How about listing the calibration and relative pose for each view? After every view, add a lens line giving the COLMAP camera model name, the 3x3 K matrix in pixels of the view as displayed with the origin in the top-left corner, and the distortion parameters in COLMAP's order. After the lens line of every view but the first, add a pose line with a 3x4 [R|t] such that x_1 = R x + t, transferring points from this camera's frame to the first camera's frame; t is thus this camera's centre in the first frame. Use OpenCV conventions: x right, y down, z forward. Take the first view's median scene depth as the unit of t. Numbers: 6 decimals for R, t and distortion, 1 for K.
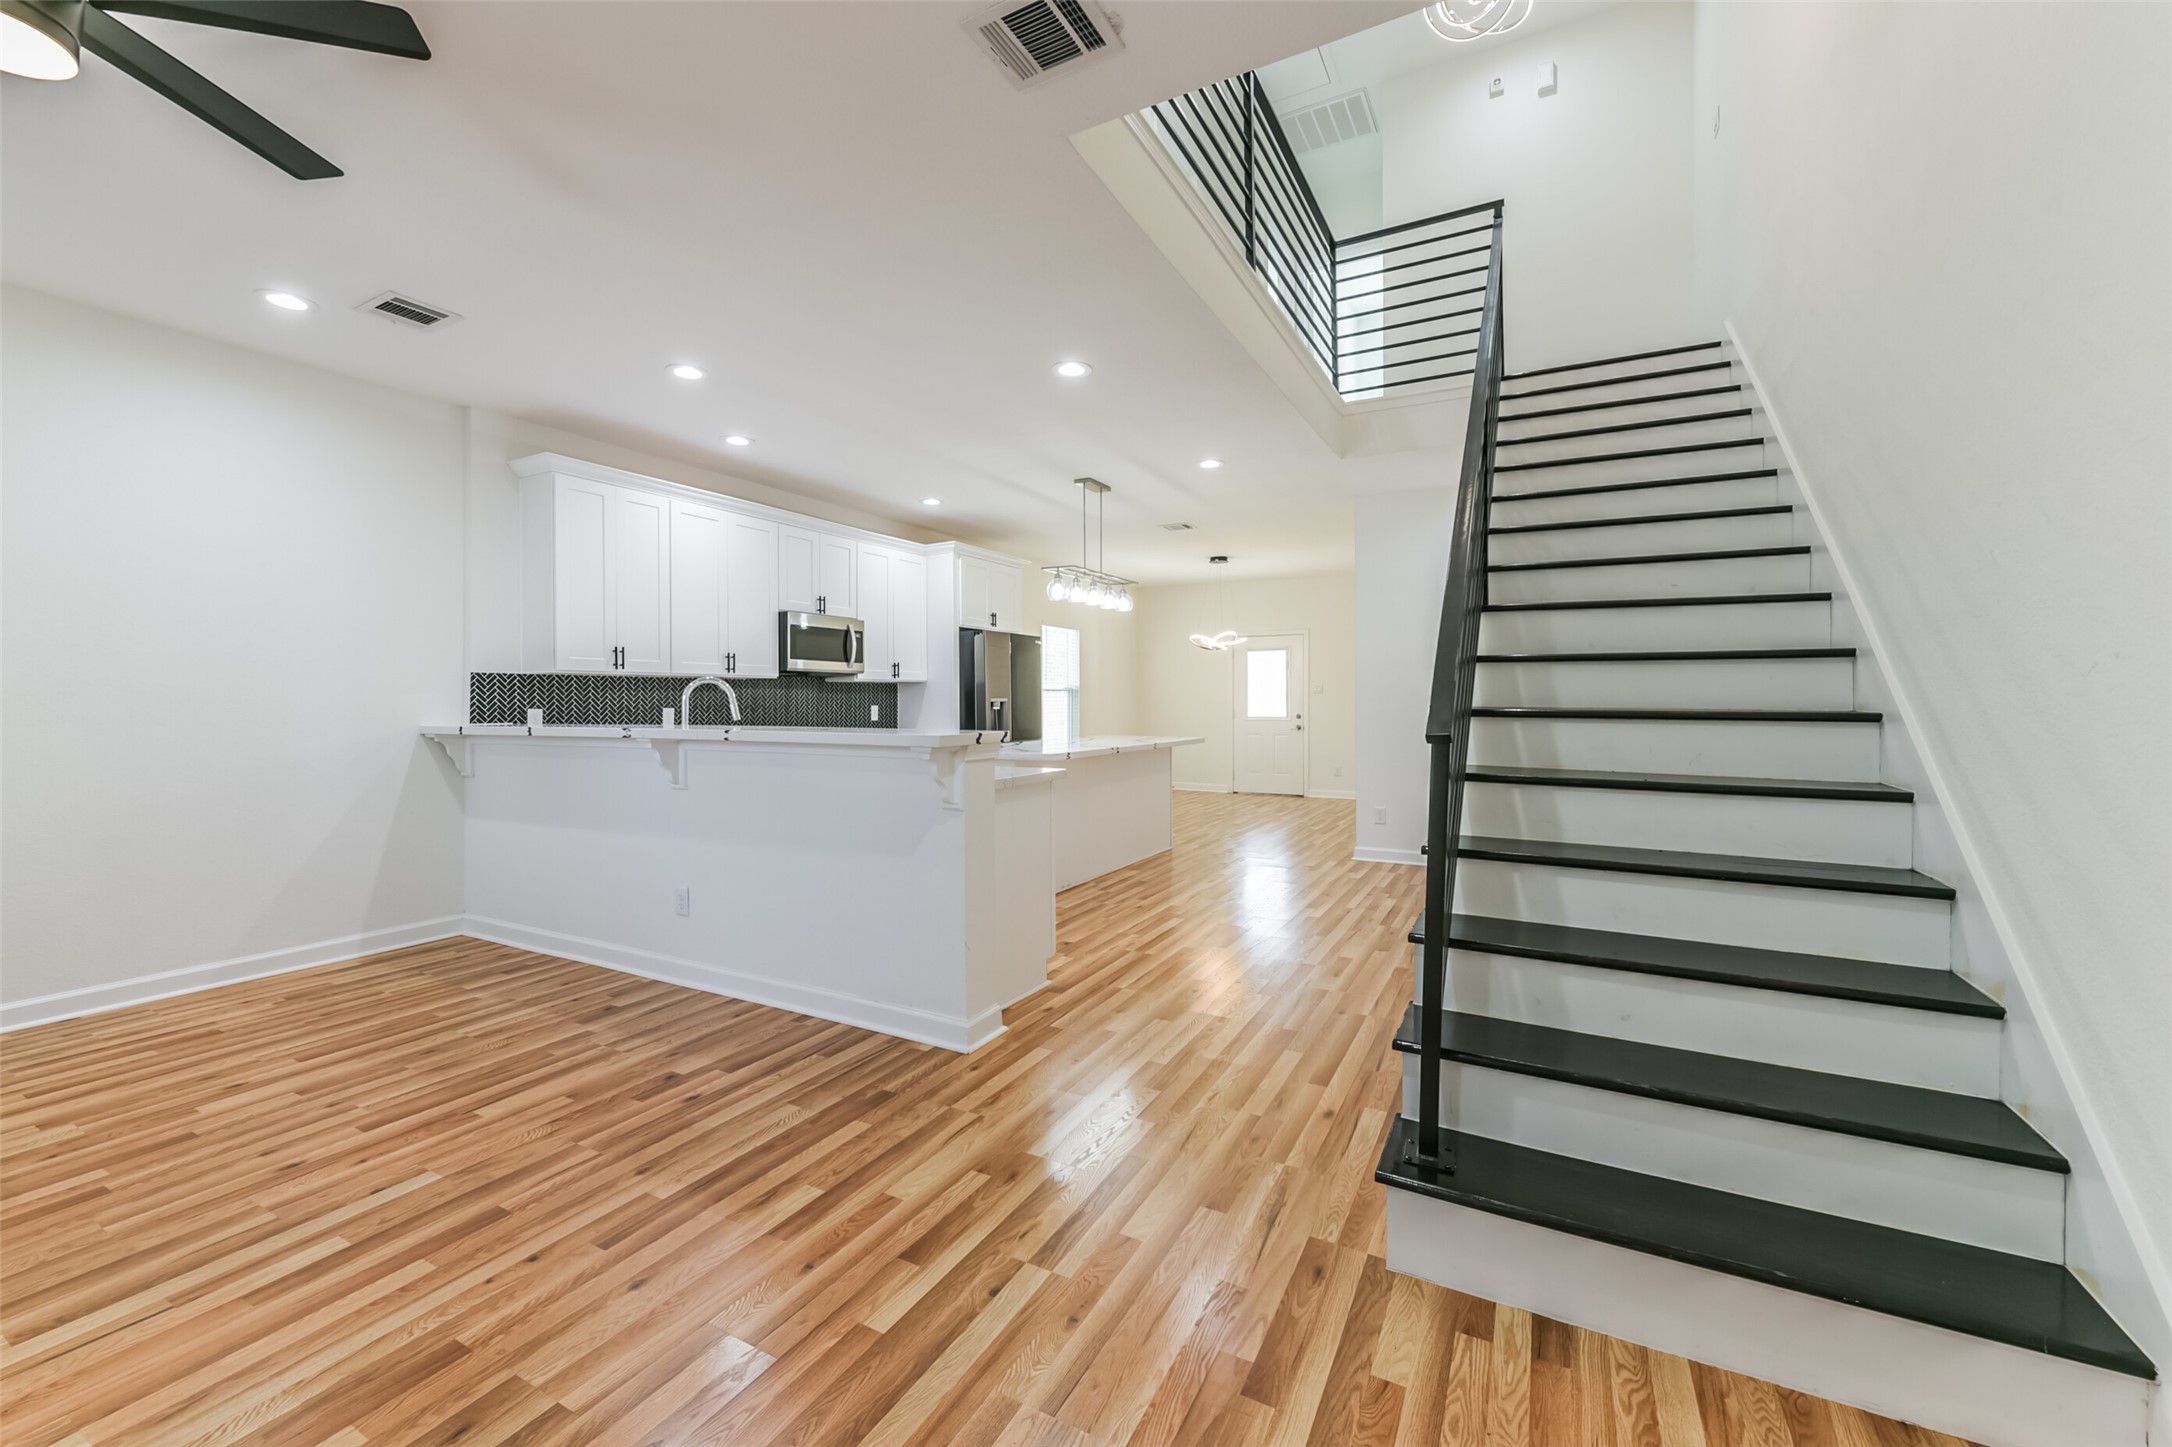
lens RADIAL K [[870.9, 0, 1075.2], [0, 870.9, 700.0], [0, 0, 1]] dist [-0.003524, -0.000676]
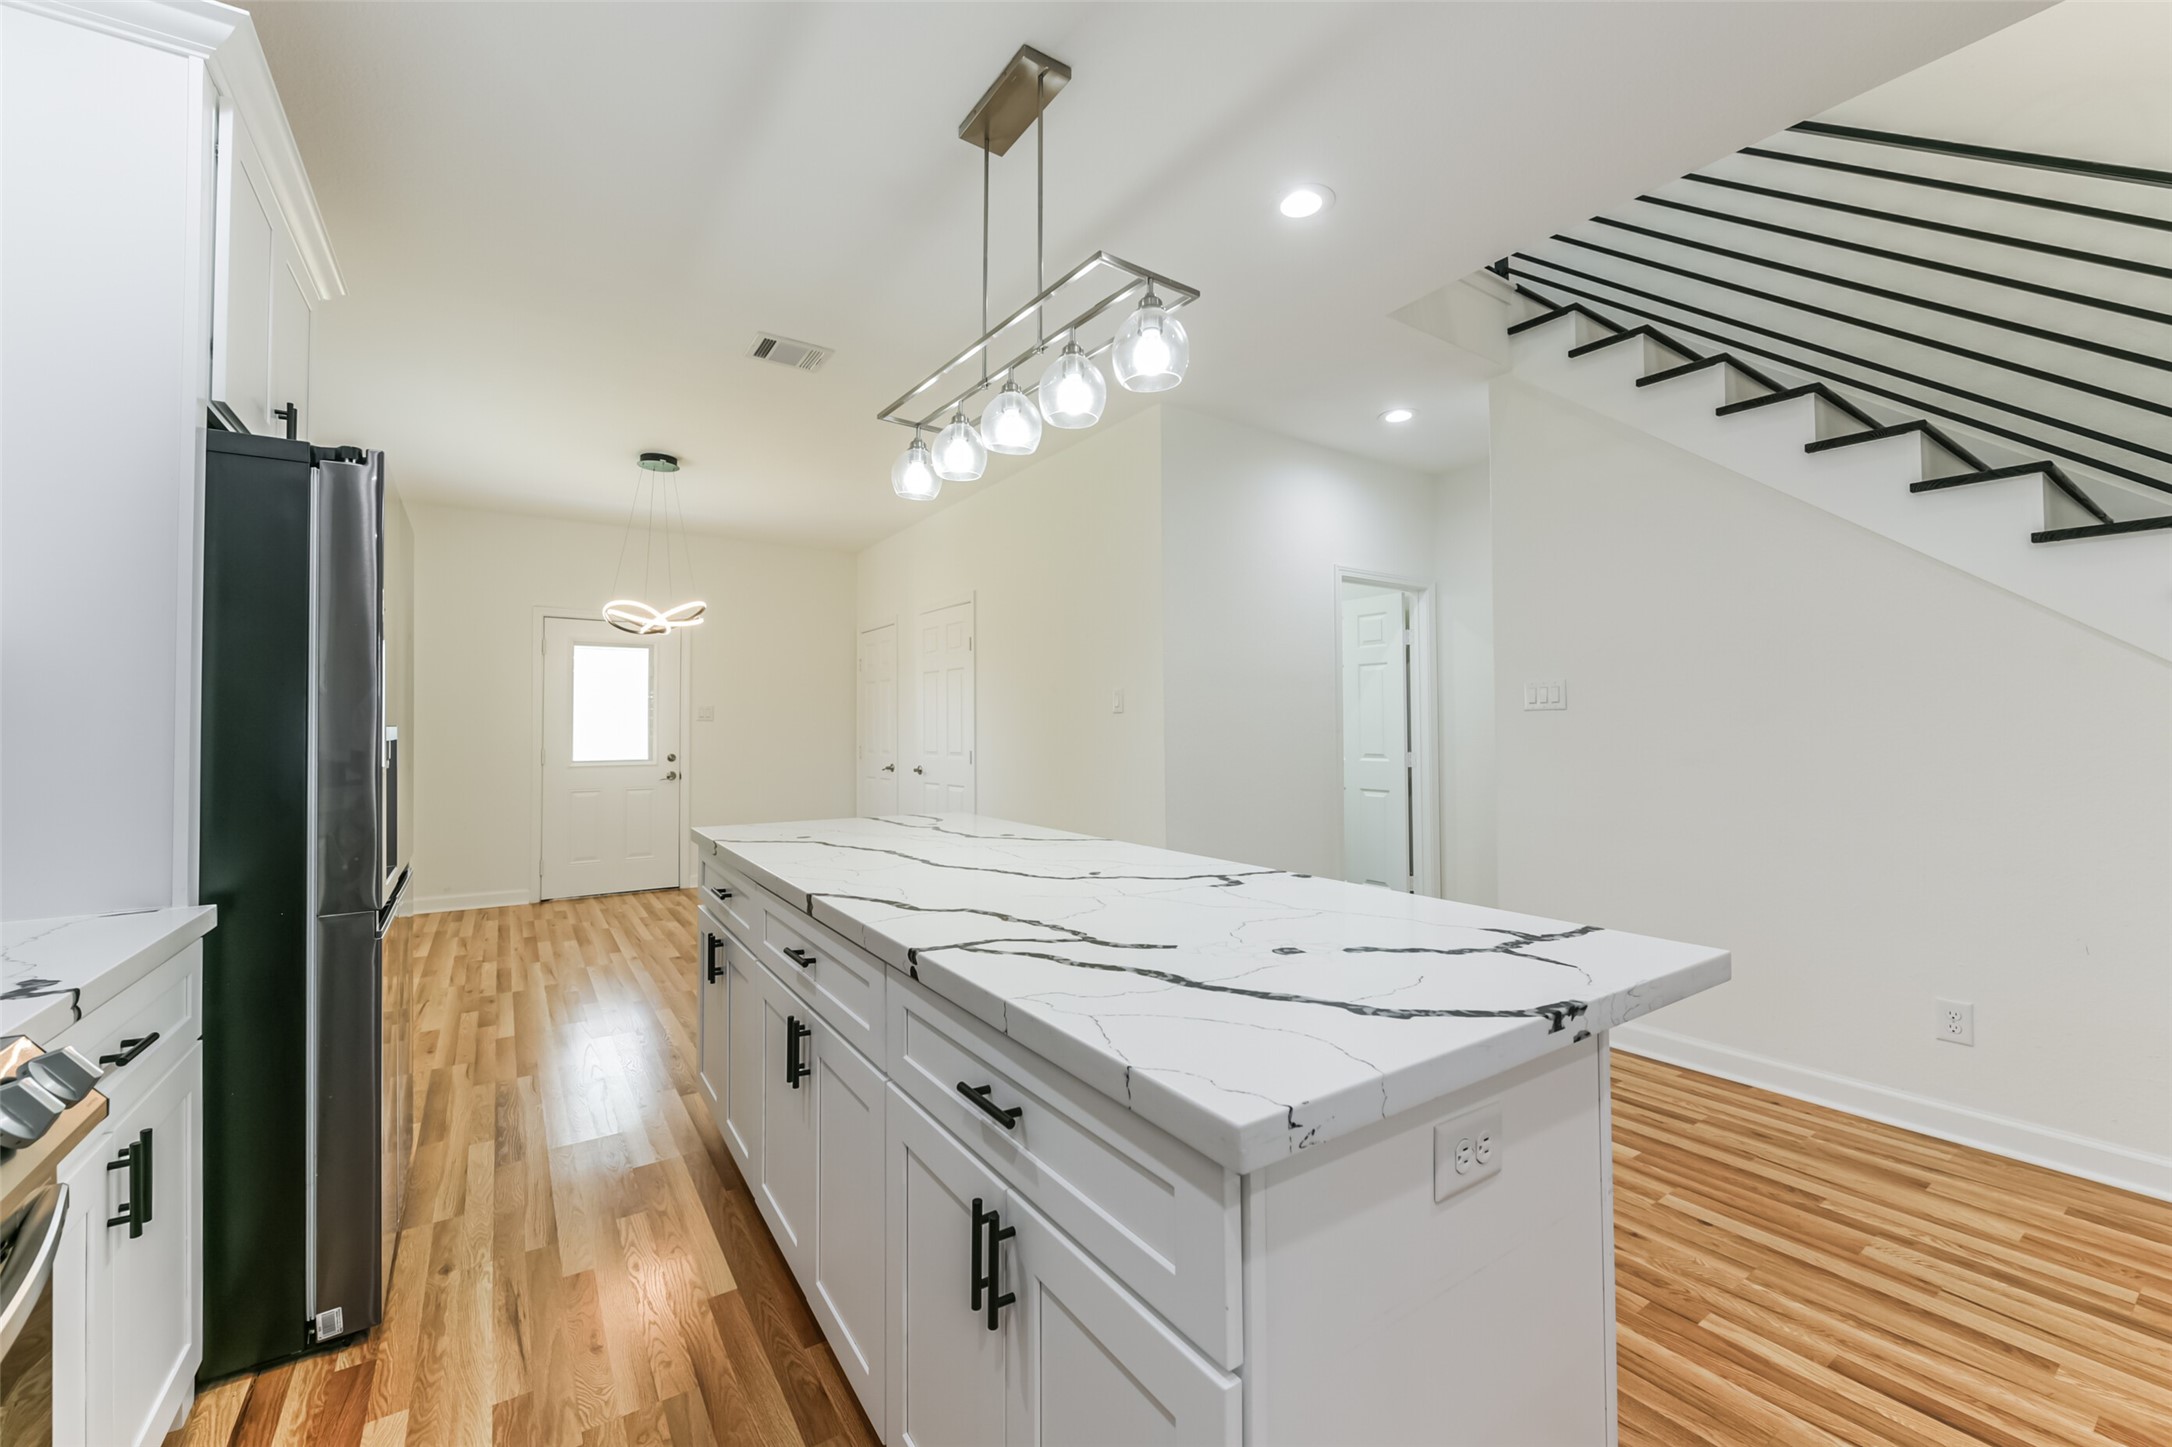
lens RADIAL K [[861.3, 0, 1074.0], [0, 861.3, 702.3], [0, 0, 1]] dist [-0.002814, -0.000770]
pose [[0.464645, 0.026072, 0.885113, -0.329396], [0.002898, 0.999516, -0.030963, -0.001059], [-0.885492, 0.016952, 0.464345, 1.043092]]
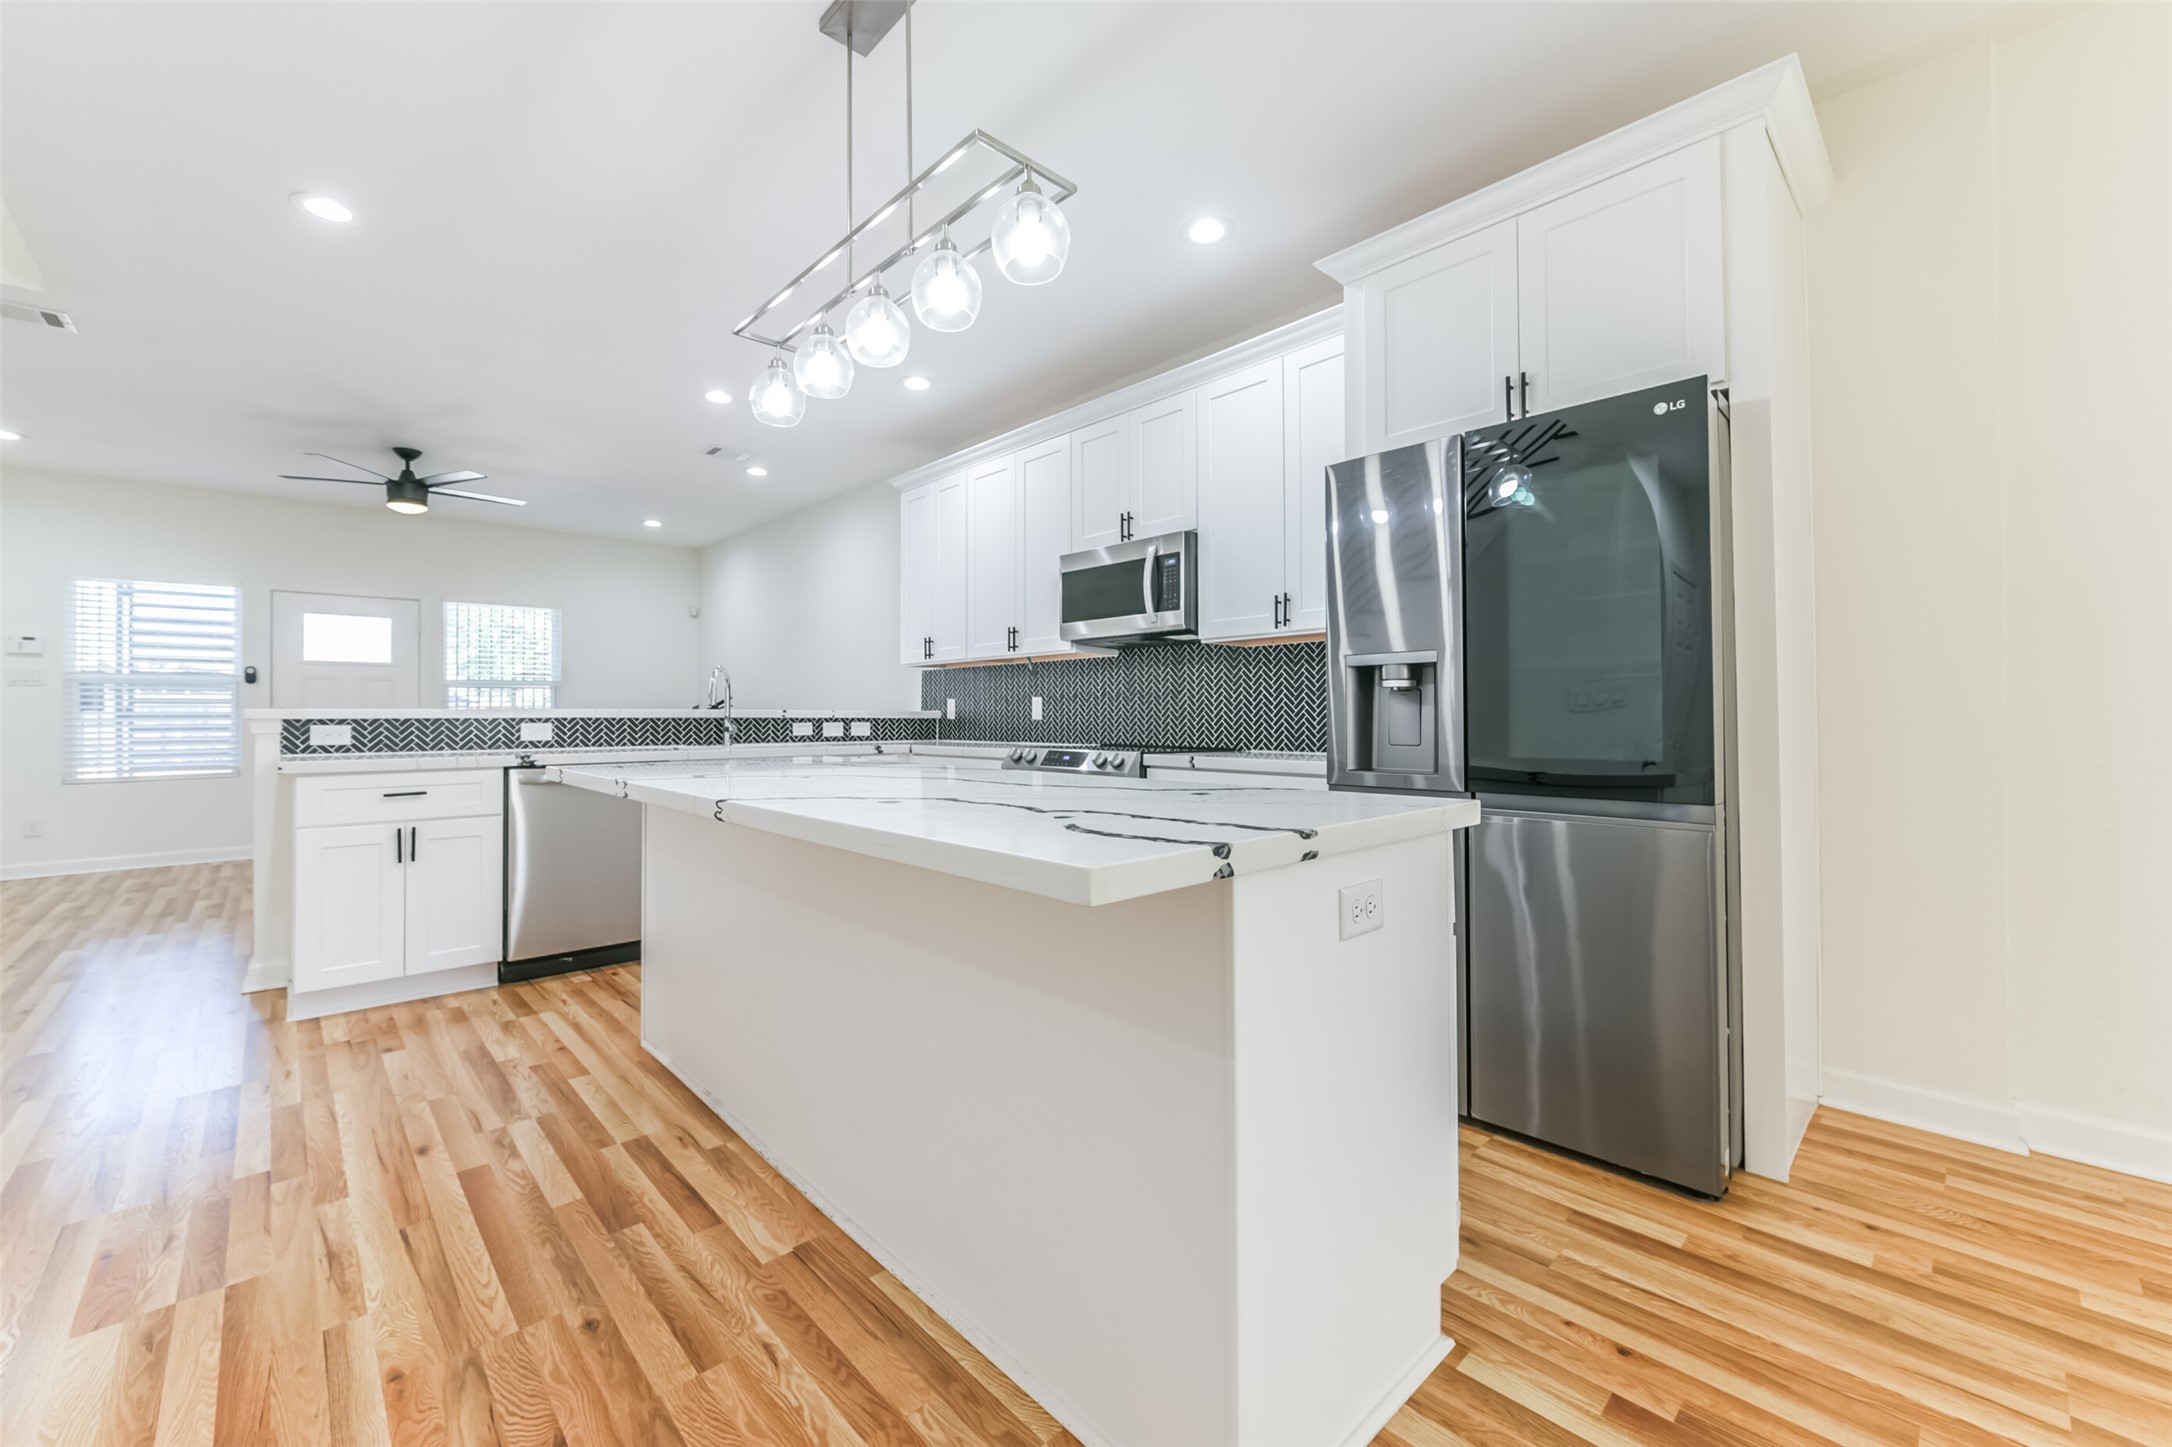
lens RADIAL K [[861.3, 0, 1074.0], [0, 861.3, 702.3], [0, 0, 1]] dist [-0.002814, -0.000770]
pose [[-0.313951, -0.012627, -0.949355, 0.381543], [0.003445, 0.999890, -0.014438, 0.030468], [0.949433, -0.007804, -0.313873, 1.477217]]
